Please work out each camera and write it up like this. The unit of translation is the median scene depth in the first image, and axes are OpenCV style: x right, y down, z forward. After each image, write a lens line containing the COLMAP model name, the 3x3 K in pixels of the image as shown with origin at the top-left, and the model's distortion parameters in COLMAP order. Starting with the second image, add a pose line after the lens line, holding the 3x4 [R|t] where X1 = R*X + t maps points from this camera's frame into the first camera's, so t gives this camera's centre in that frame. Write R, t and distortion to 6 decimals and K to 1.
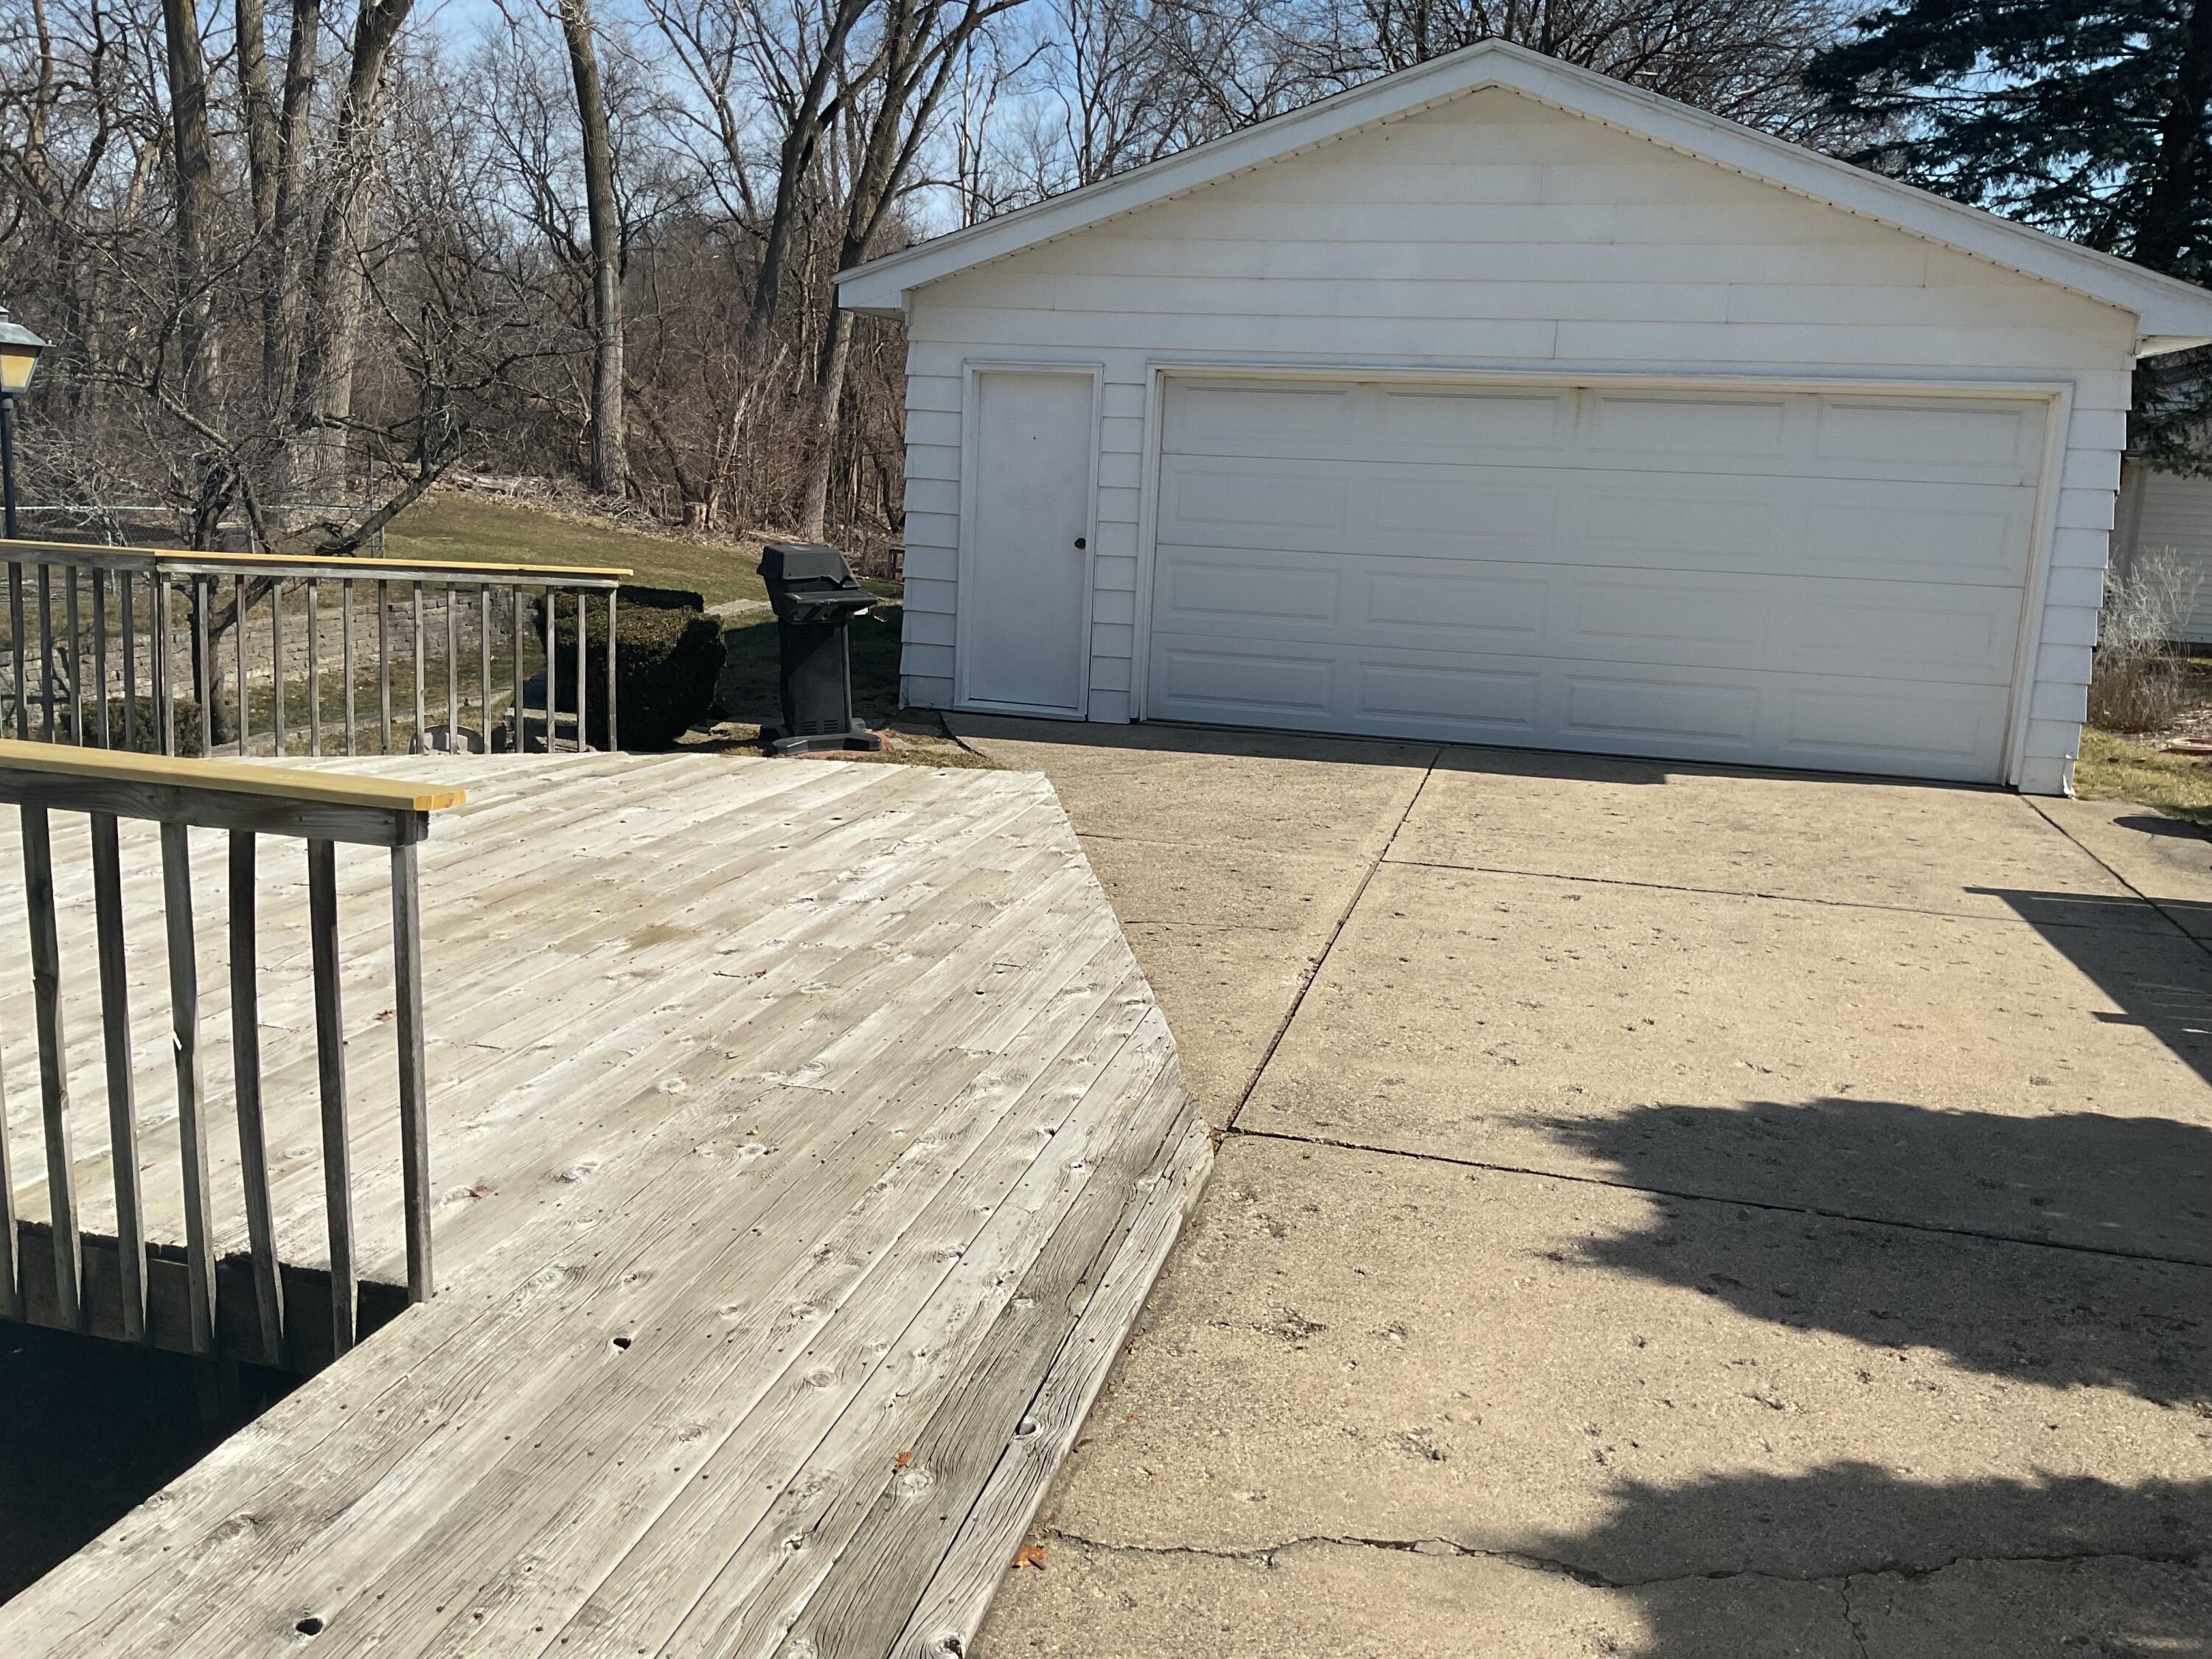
lens RADIAL K [[1857.6, 0, 1117.9], [0, 1857.6, 841.2], [0, 0, 1]] dist [0.082854, -0.144585]
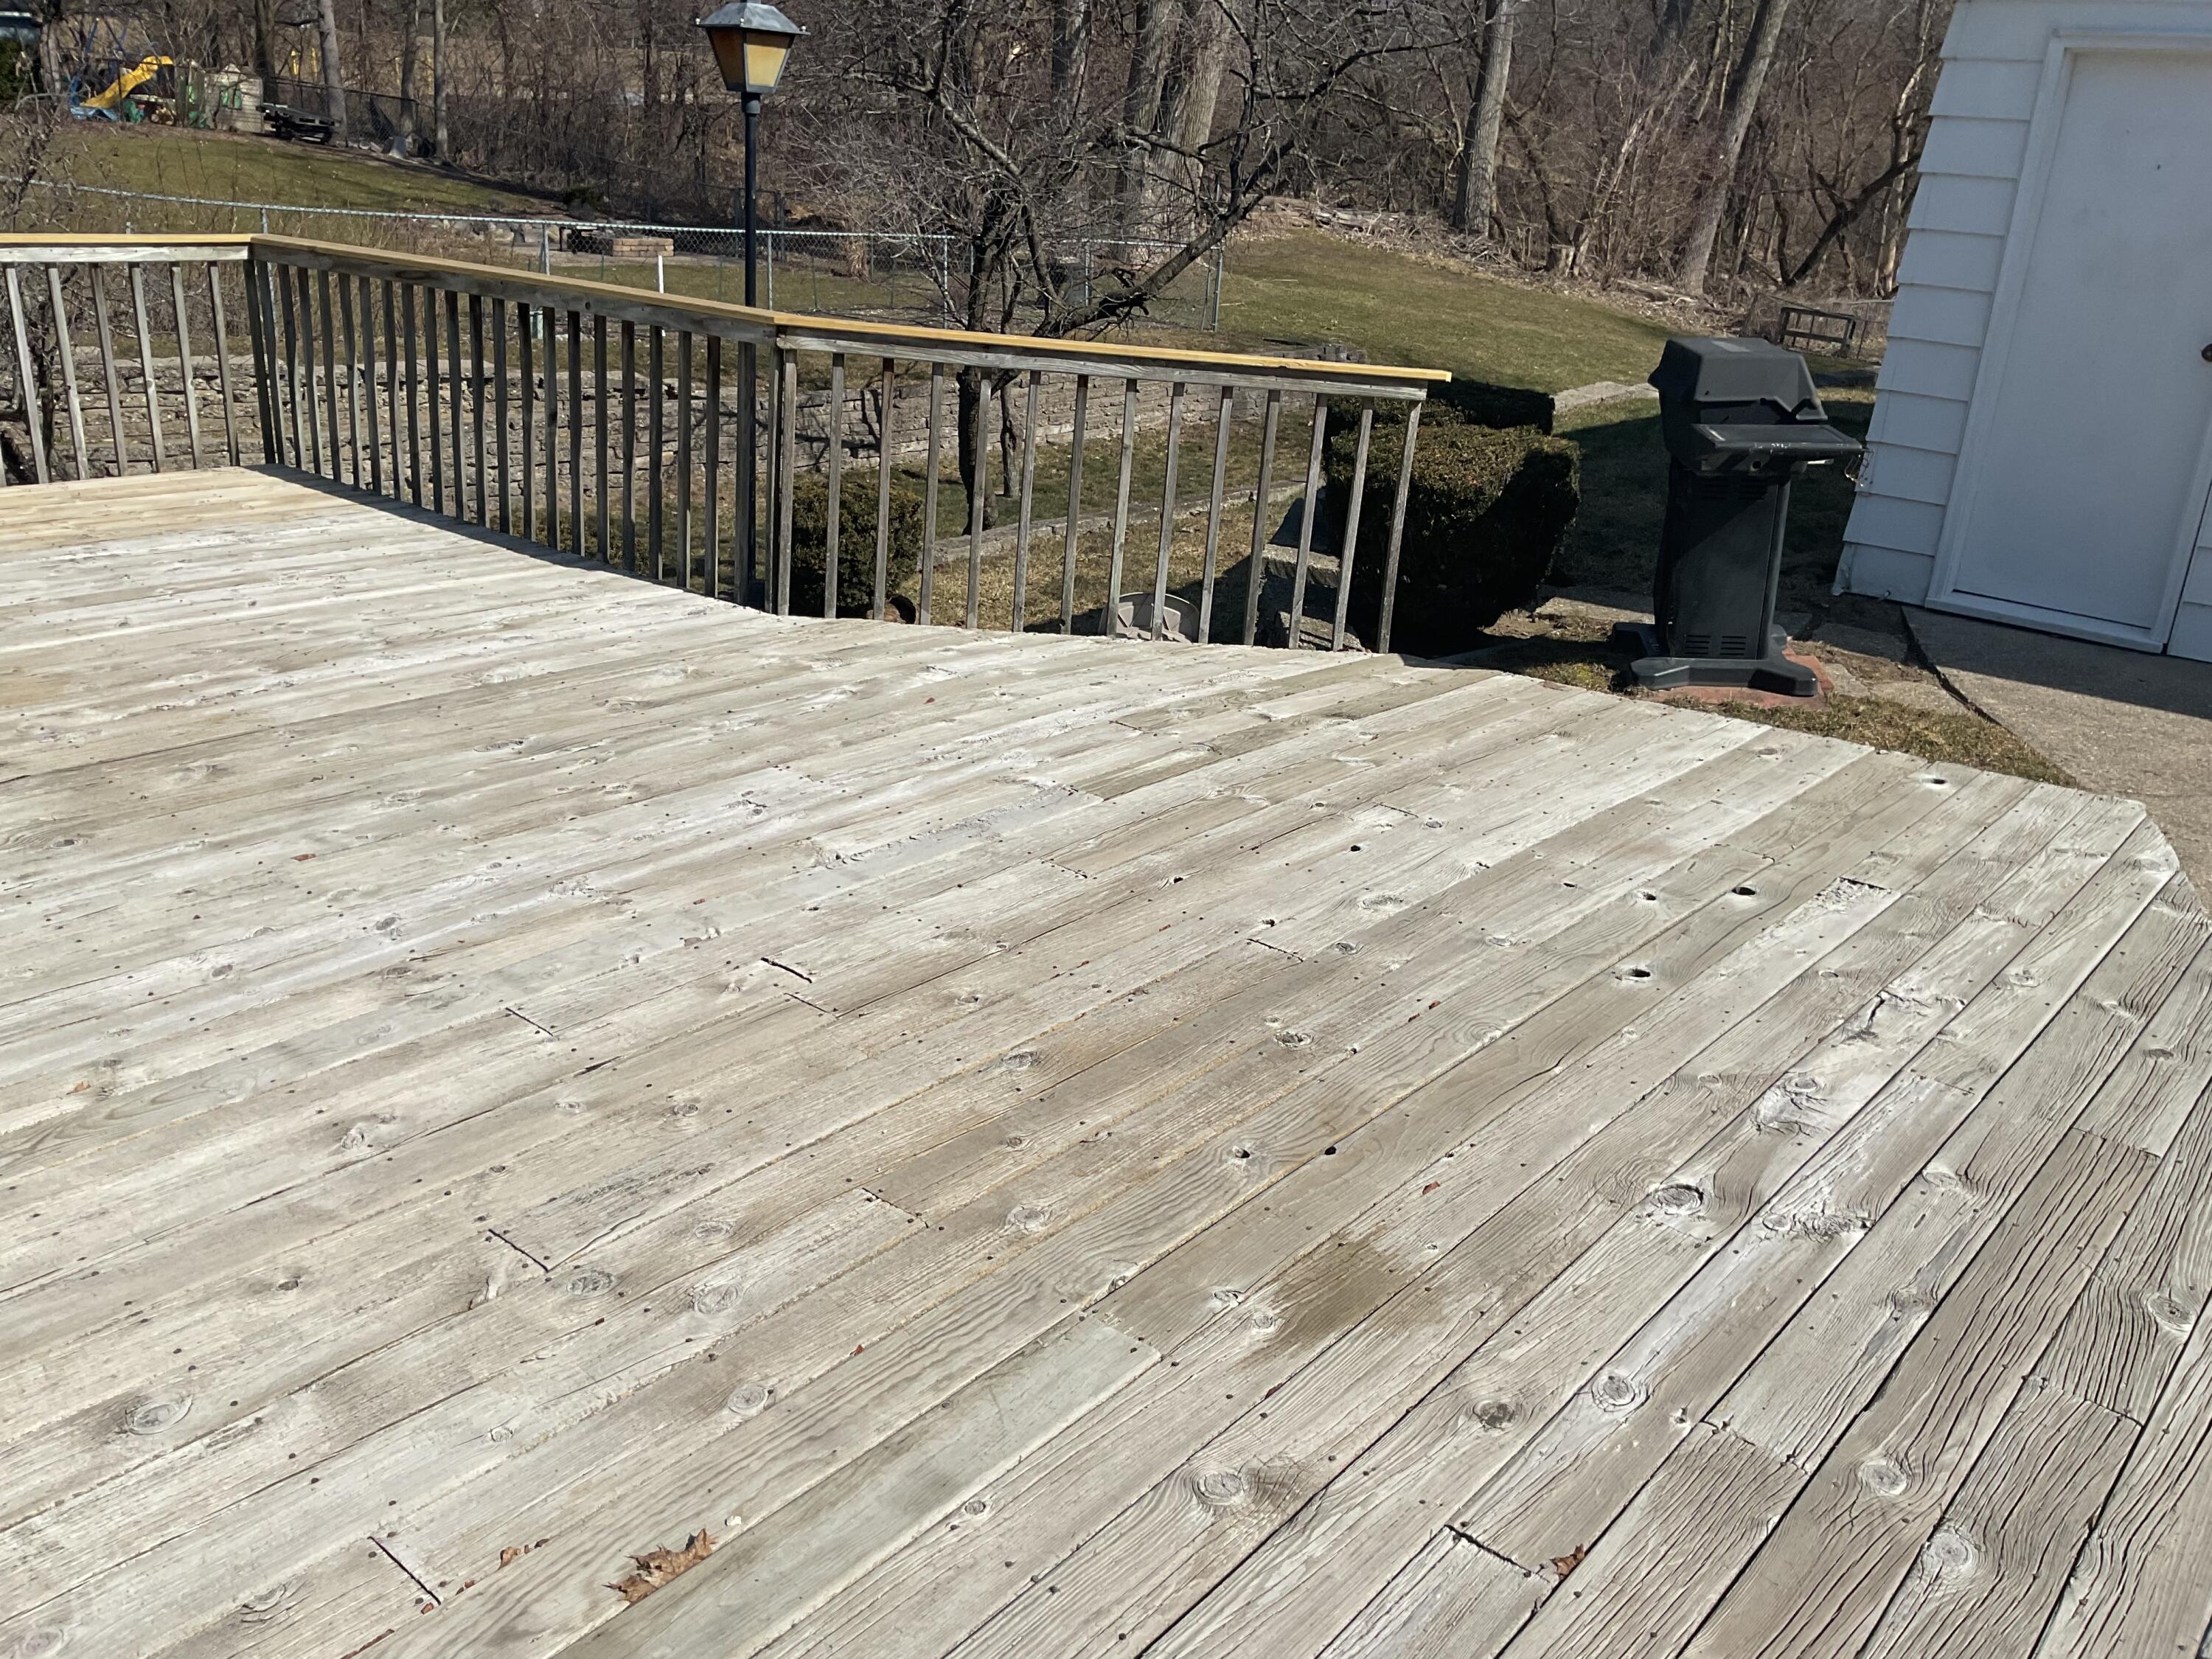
lens RADIAL K [[1857.6, 0, 1088.2], [0, 1857.6, 835.4], [0, 0, 1]] dist [0.082854, -0.144585]
pose [[0.897650, 0.161488, -0.410055, -0.074097], [-0.108196, 0.982723, 0.150165, -0.063437], [0.427220, -0.090430, 0.899614, 0.316531]]
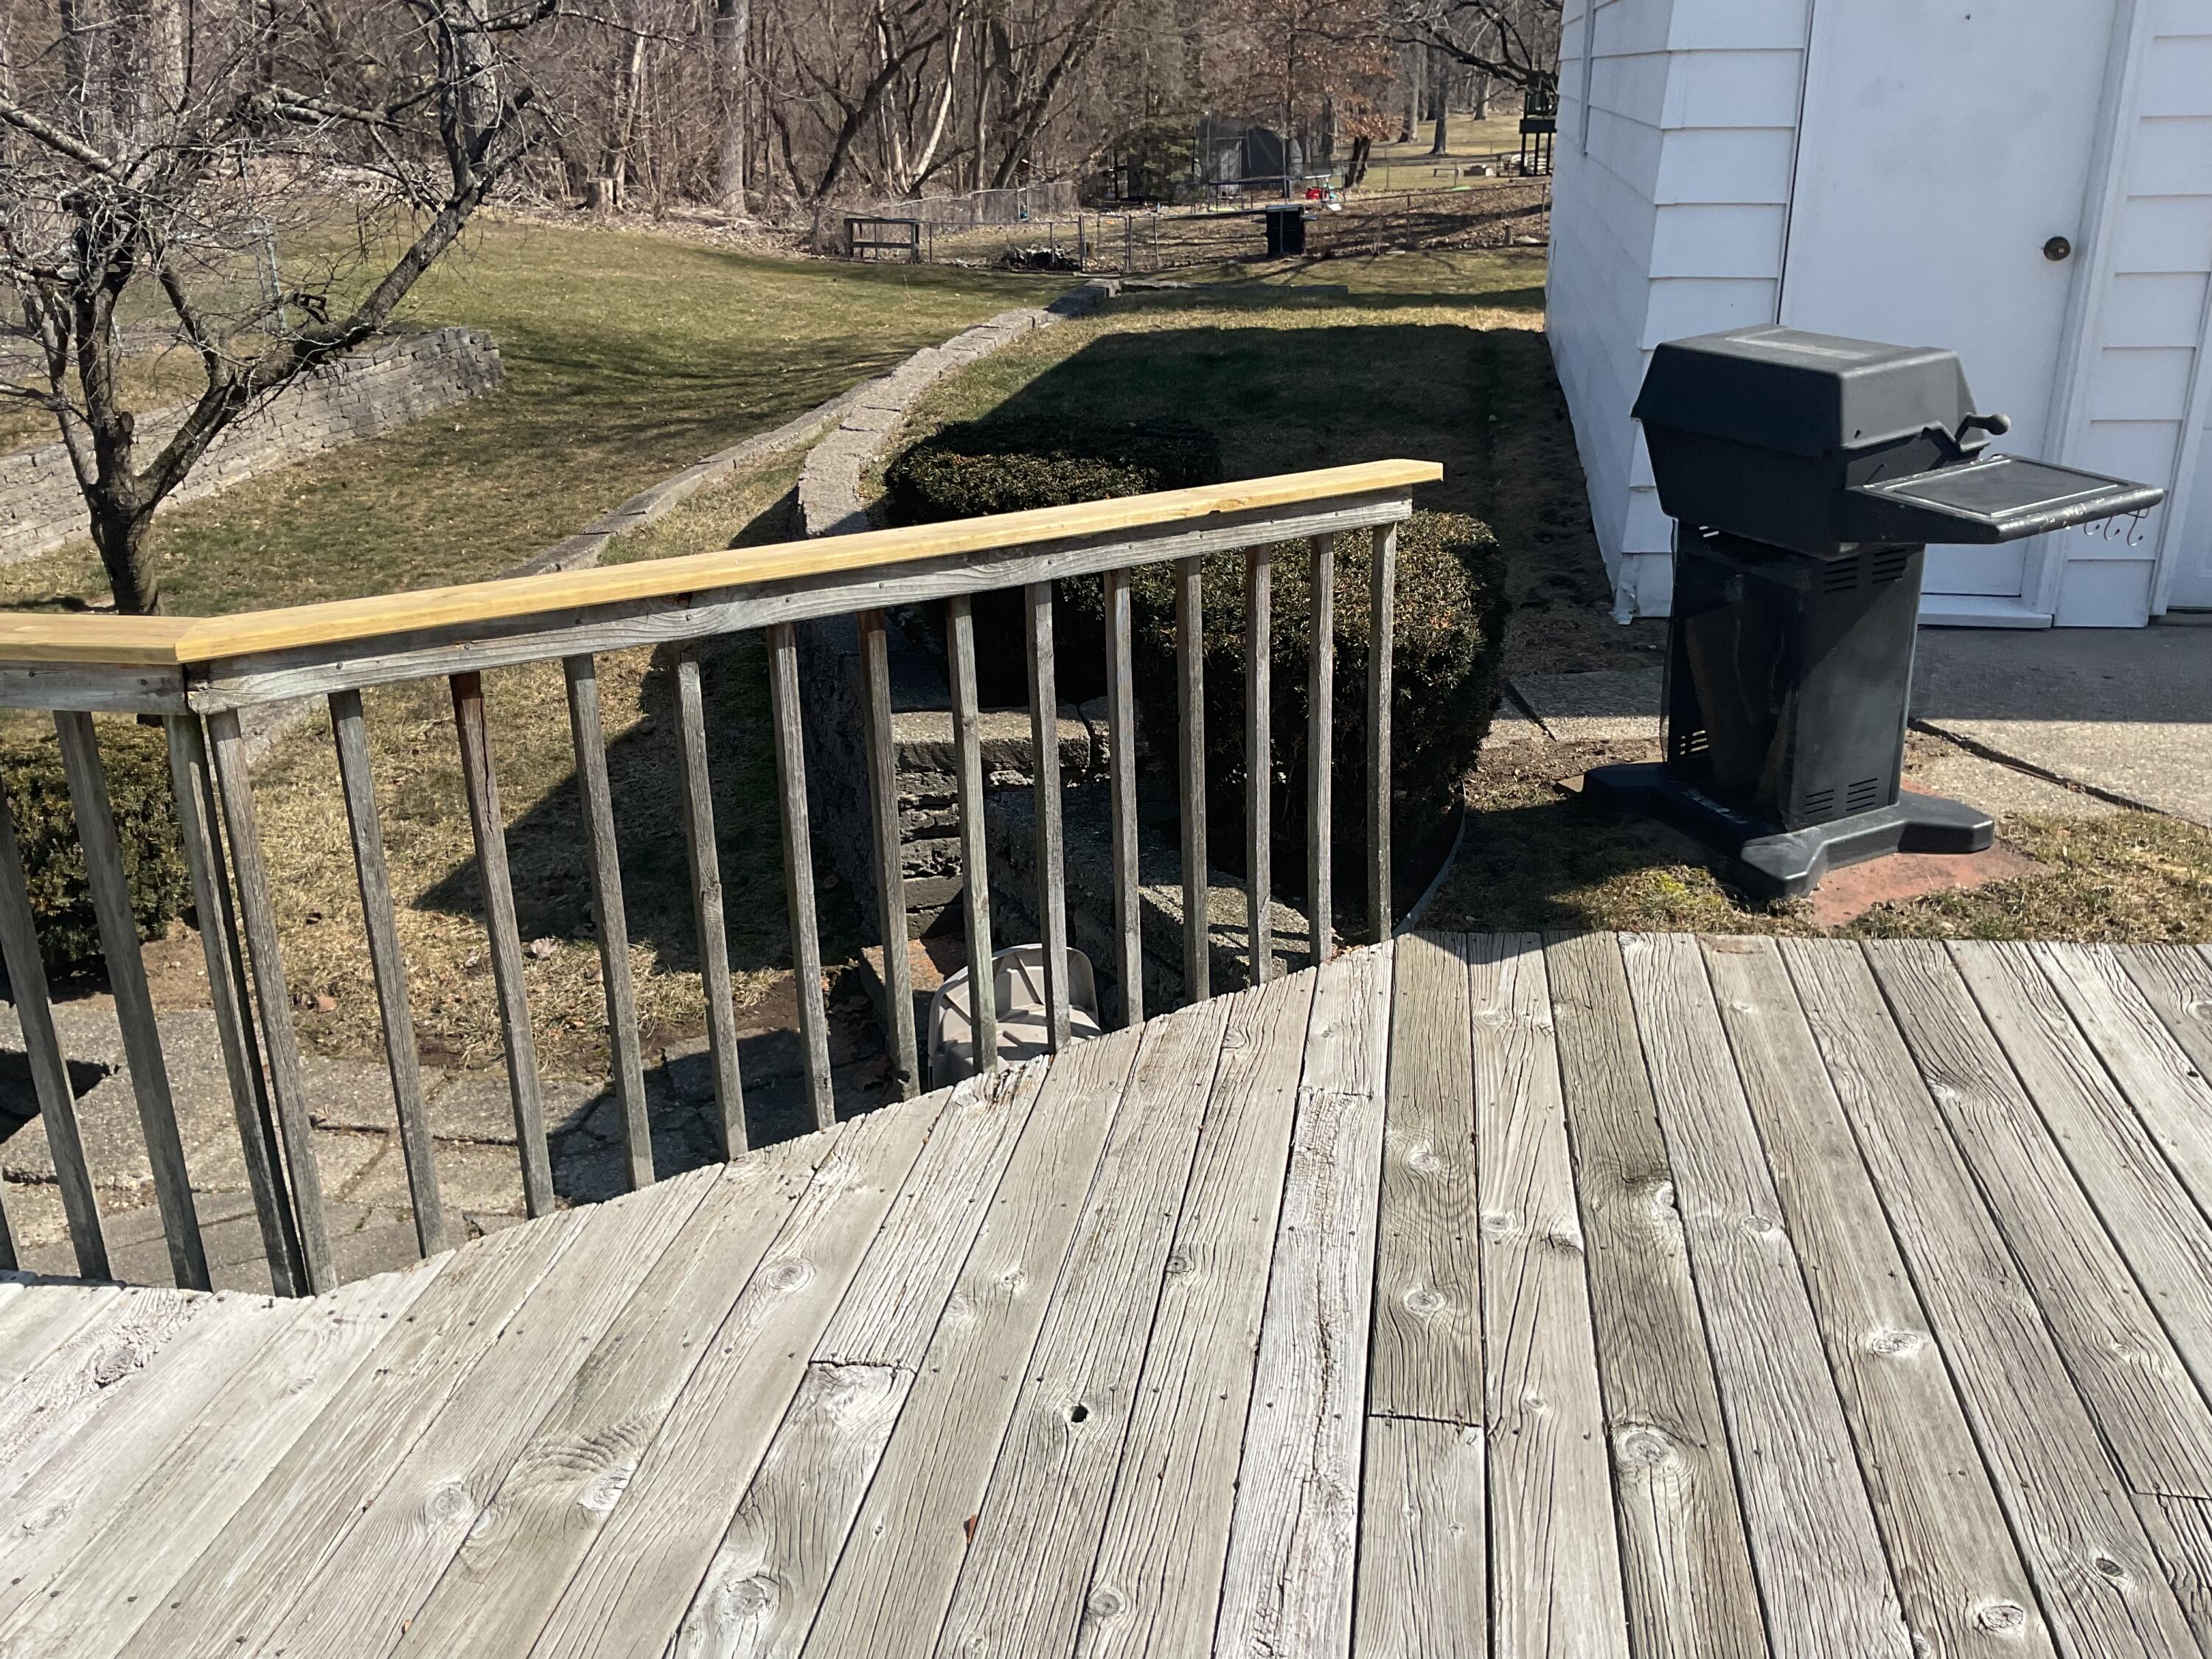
lens RADIAL K [[1857.6, 0, 1114.9], [0, 1857.6, 825.5], [0, 0, 1]] dist [0.082854, -0.144585]
pose [[0.994613, -0.093505, 0.044745, -0.300578], [0.084295, 0.980800, 0.175857, -0.126428], [-0.060329, -0.171138, 0.983398, 0.553193]]
